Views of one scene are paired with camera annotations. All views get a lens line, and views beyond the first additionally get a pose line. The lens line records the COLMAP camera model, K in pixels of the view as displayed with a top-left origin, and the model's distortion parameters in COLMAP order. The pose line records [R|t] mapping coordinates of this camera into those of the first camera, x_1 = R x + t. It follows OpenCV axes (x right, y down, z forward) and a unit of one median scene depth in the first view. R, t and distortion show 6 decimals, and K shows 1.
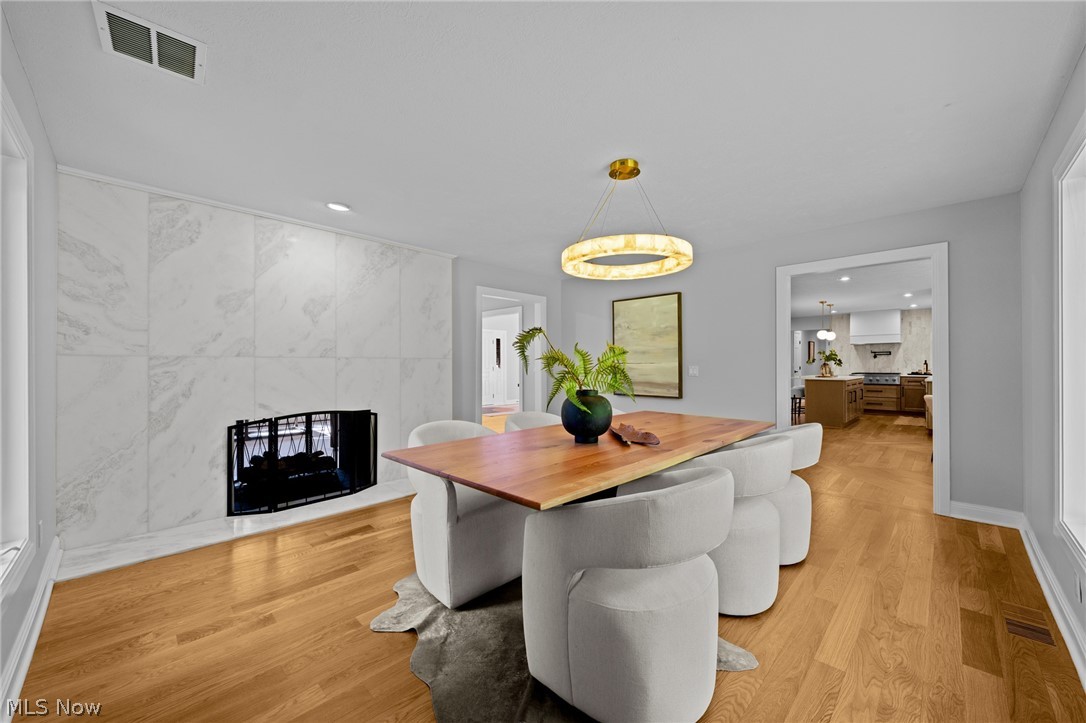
lens RADIAL K [[420.5, 0, 543.8], [0, 420.5, 366.0], [0, 0, 1]] dist [-0.002468, -0.000093]
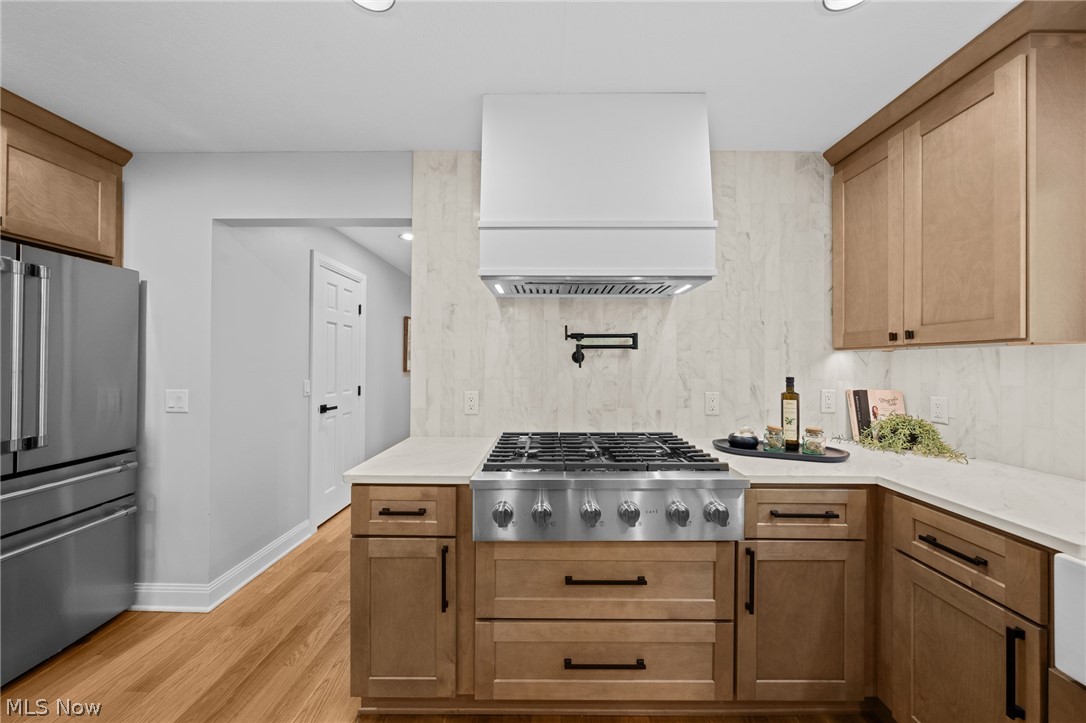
lens RADIAL K [[366.8, 0, 546.2], [0, 366.8, 360.9], [0, 0, 1]] dist [-0.006108, -0.000229]
pose [[0.721425, 0.009972, 0.692421, 0.693108], [-0.007697, 0.999950, -0.006381, -0.019607], [-0.692450, -0.000726, 0.721465, 0.937653]]
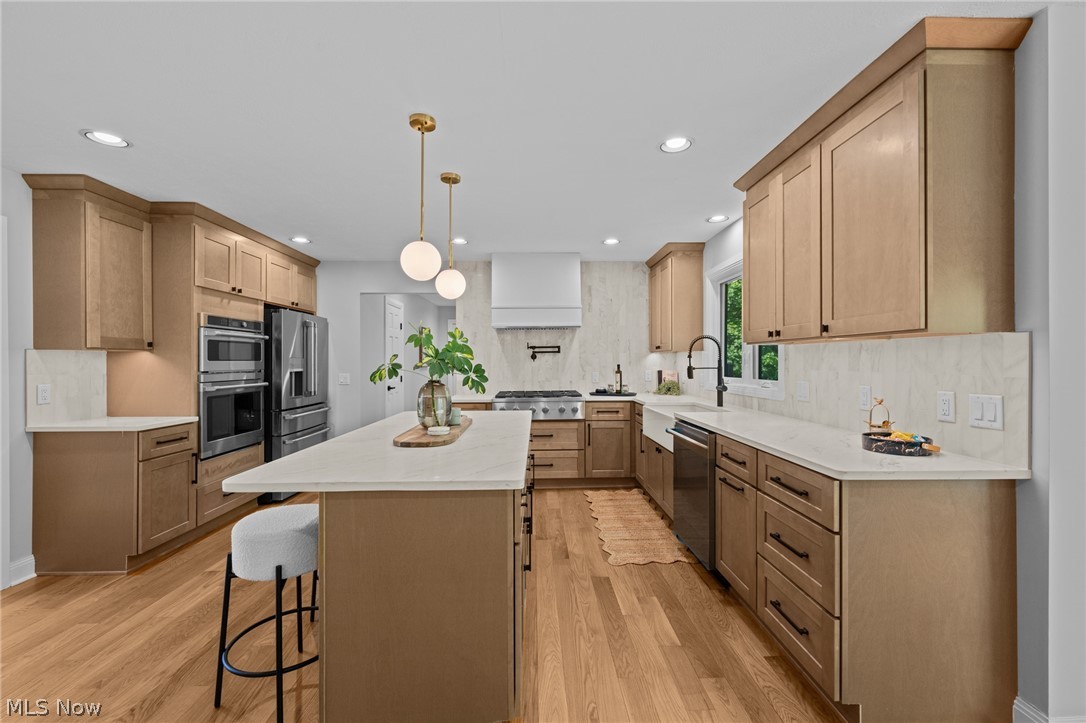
lens RADIAL K [[452.4, 0, 544.5], [0, 452.4, 362.5], [0, 0, 1]] dist [0.000663, 0.000016]
pose [[0.701930, -0.001462, 0.712245, 0.469406], [0.001764, 0.999998, 0.000314, -0.016420], [-0.712244, 0.001036, 0.701931, 0.682591]]
